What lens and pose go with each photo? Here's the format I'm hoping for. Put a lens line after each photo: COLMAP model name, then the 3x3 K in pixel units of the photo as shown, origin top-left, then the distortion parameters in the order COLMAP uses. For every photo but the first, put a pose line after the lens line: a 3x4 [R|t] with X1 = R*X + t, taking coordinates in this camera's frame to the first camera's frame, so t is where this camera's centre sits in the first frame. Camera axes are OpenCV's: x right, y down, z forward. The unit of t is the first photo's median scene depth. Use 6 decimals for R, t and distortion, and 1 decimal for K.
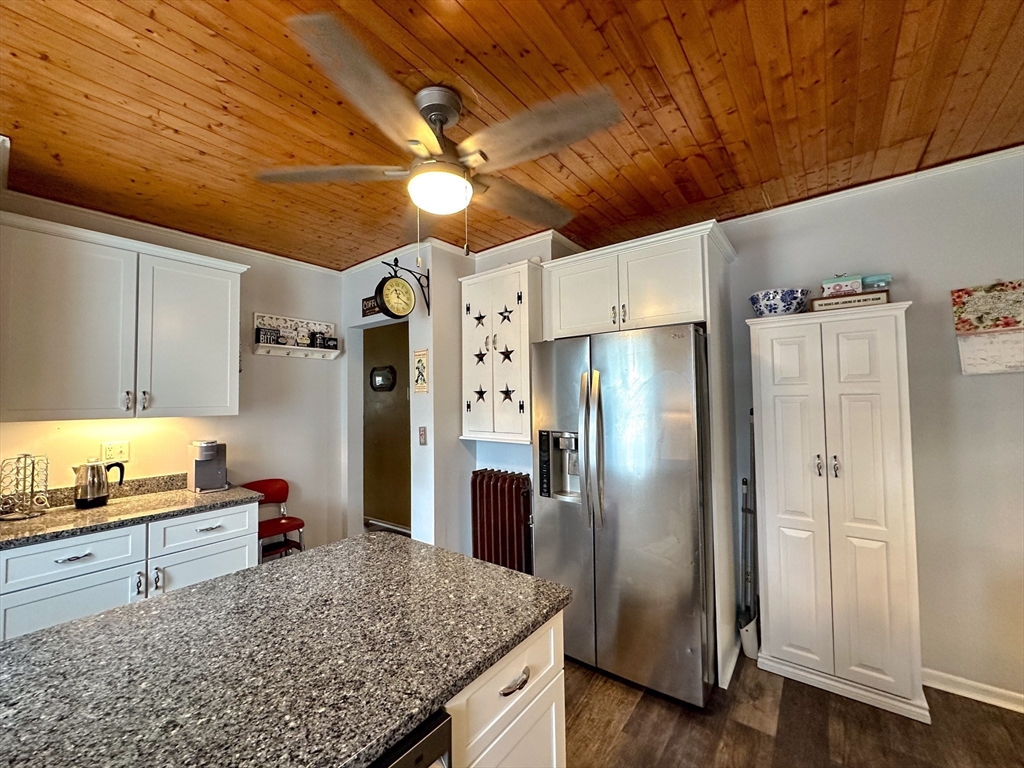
lens RADIAL K [[407.6, 0, 512.8], [0, 407.6, 383.8], [0, 0, 1]] dist [0.000696, 0.000370]
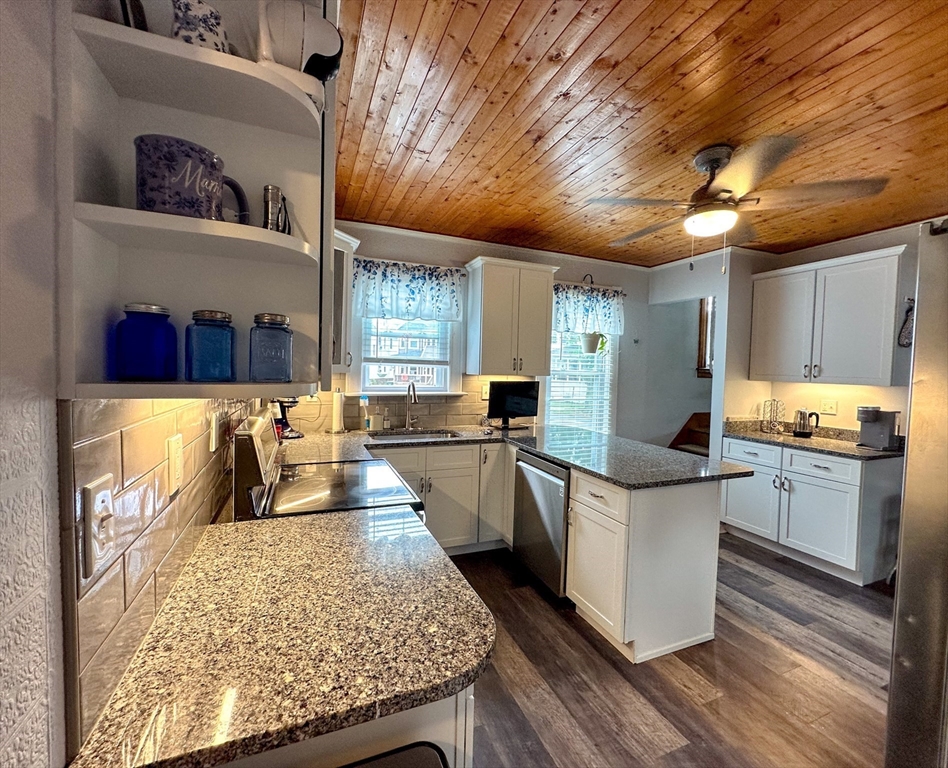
lens RADIAL K [[413.7, 0, 474.2], [0, 413.7, 385.5], [0, 0, 1]] dist [0.000619, 0.000076]
pose [[-0.497757, 0.036294, -0.866557, 0.991096], [0.015333, 0.999336, 0.033048, 0.022938], [0.867181, 0.003163, -0.497983, 0.677864]]
